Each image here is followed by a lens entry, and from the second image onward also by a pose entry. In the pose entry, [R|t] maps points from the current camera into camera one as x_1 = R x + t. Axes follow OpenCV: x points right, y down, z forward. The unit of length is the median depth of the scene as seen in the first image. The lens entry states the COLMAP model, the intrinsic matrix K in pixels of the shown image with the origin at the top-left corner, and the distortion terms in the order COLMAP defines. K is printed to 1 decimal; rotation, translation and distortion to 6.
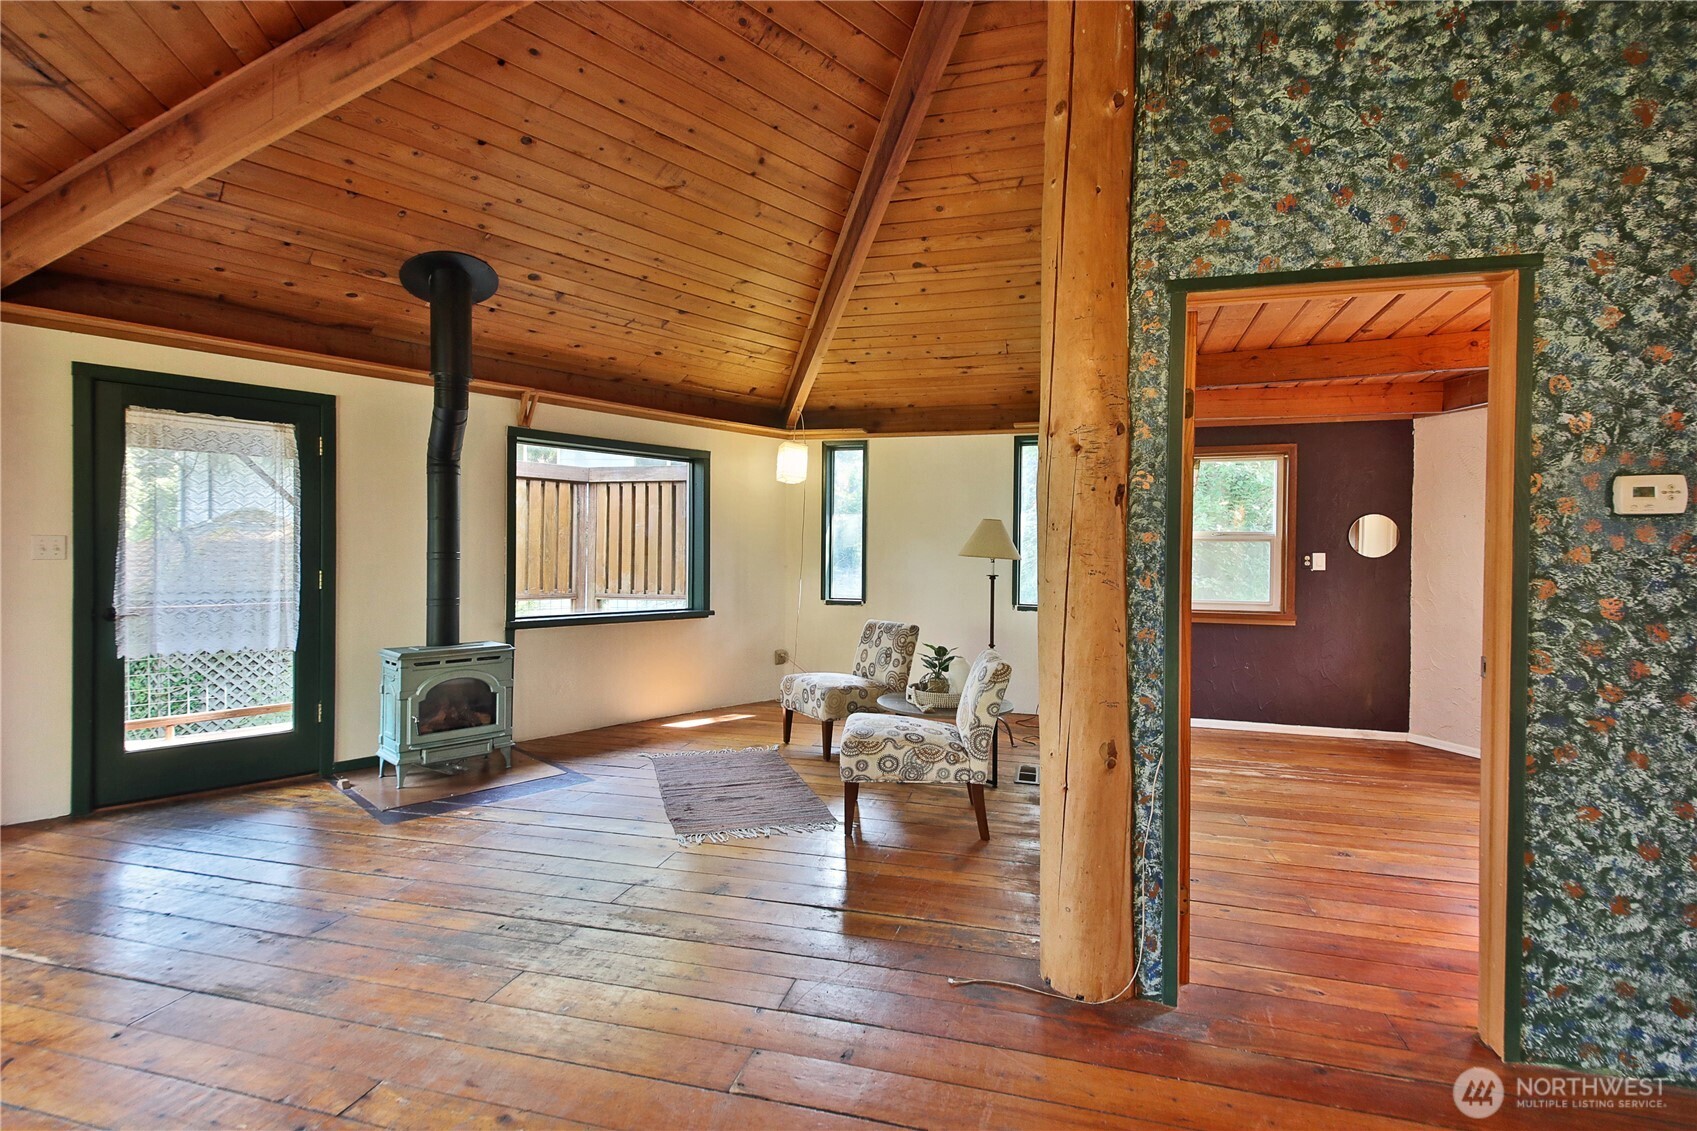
lens RADIAL K [[788.9, 0, 837.4], [0, 788.9, 568.4], [0, 0, 1]] dist [0.003796, -0.001109]
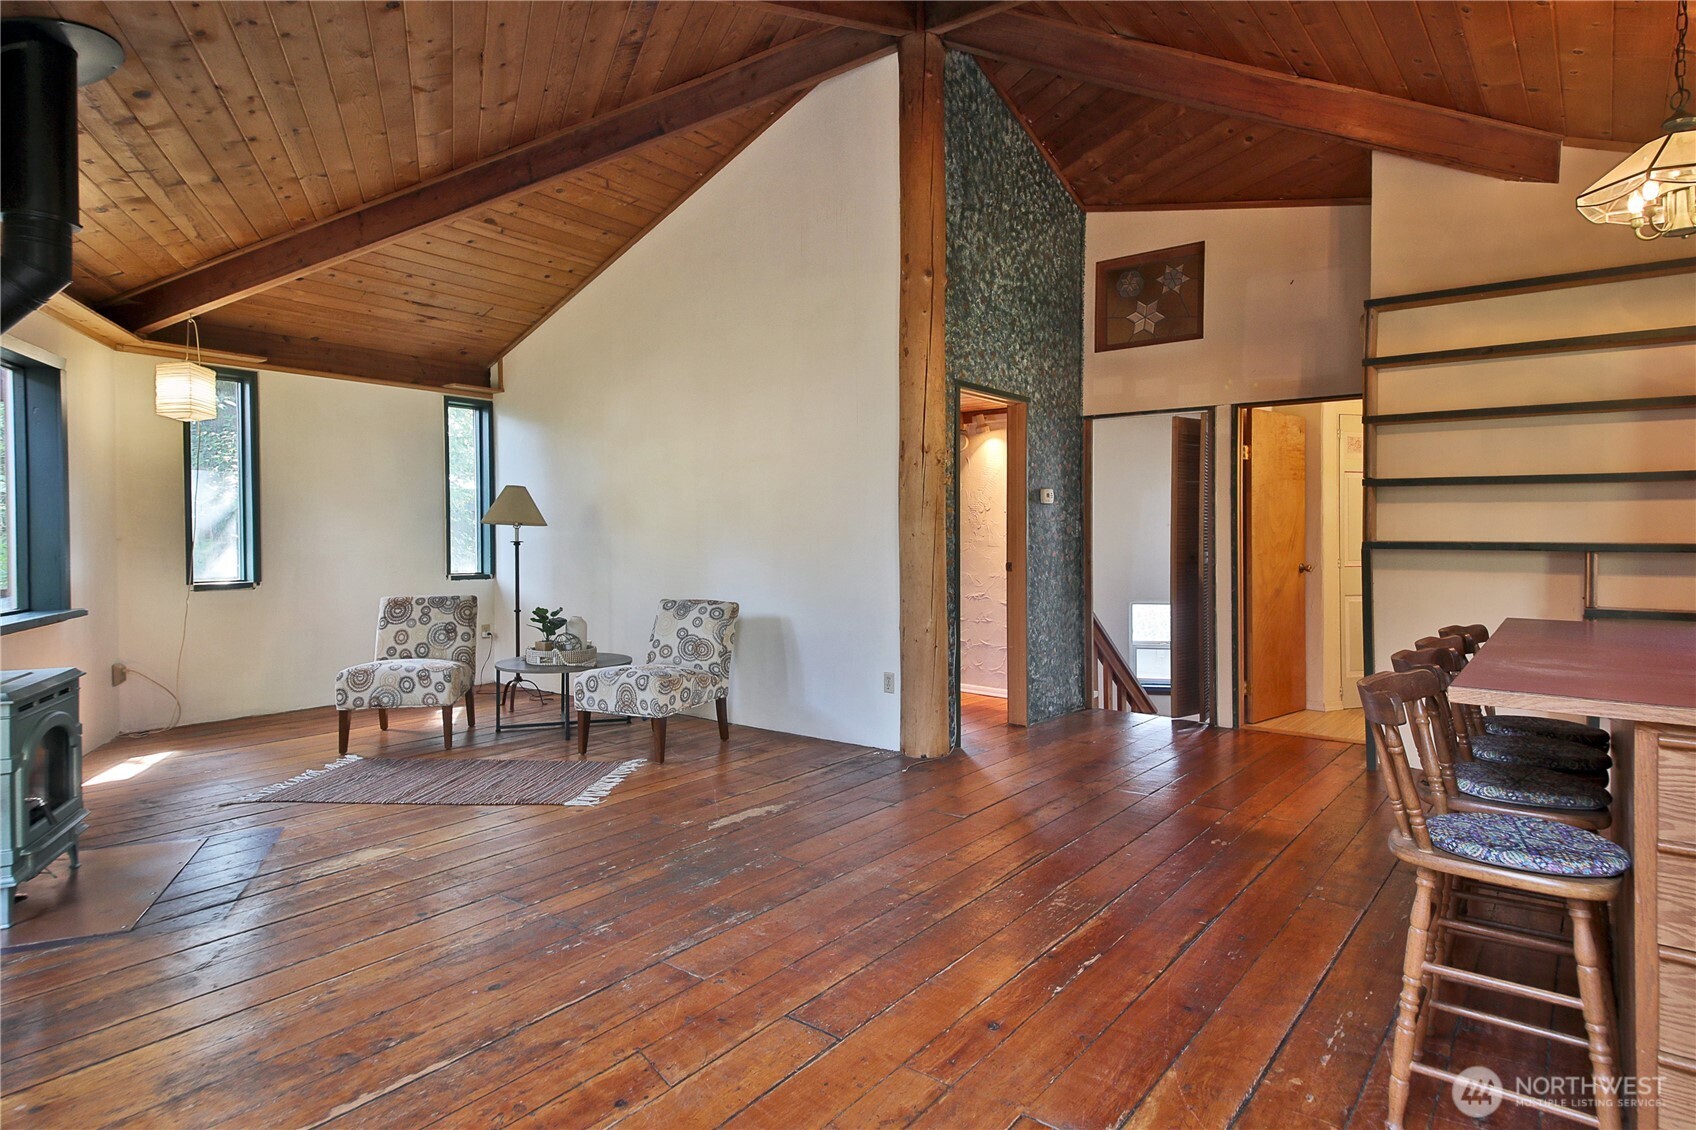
lens RADIAL K [[959.1, 0, 852.3], [0, 959.1, 562.4], [0, 0, 1]] dist [0.008751, 0.000481]
pose [[0.381363, -0.042301, 0.923457, -1.097878], [0.020065, 0.999096, 0.037480, -0.003255], [-0.924208, 0.004236, 0.381867, 0.190642]]
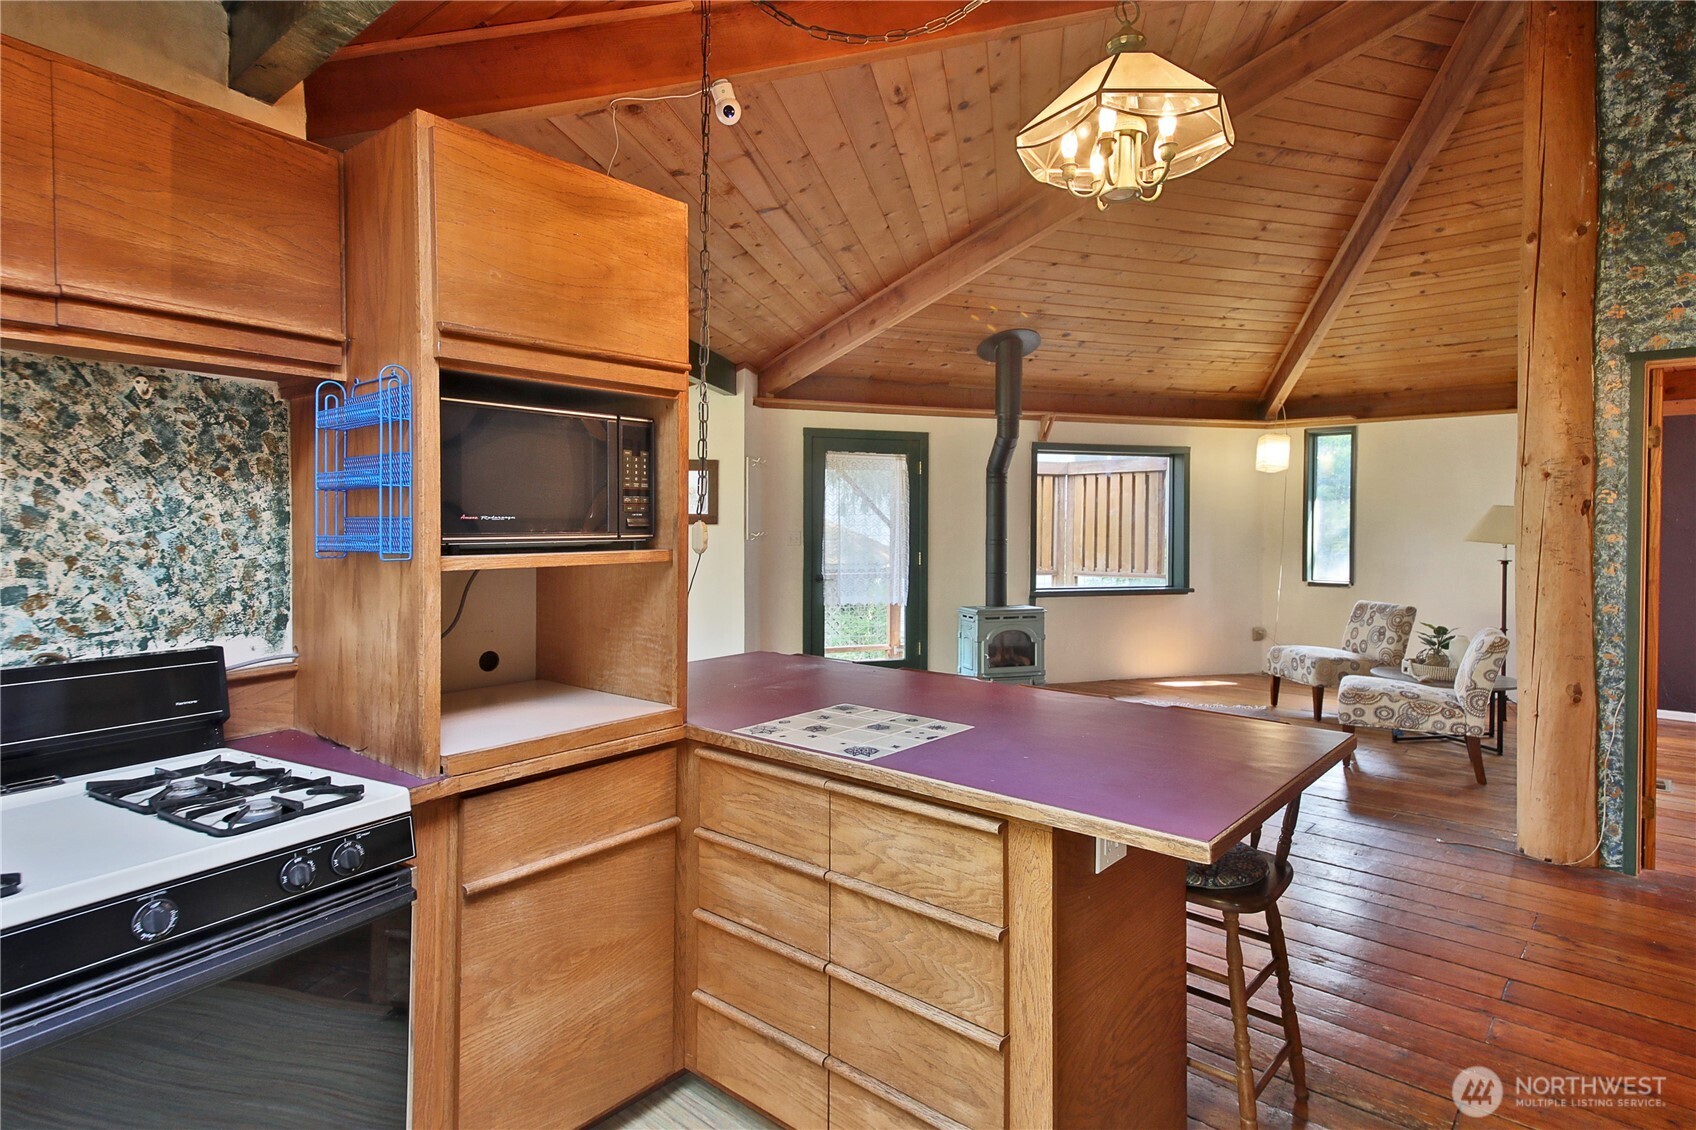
lens RADIAL K [[886.2, 0, 814.5], [0, 886.2, 540.7], [0, 0, 1]] dist [0.038338, -0.019166]
pose [[0.880348, 0.000857, -0.474327, -0.050853], [-0.002531, 0.999993, -0.002889, -0.015863], [0.474321, 0.003744, 0.880344, -0.625796]]
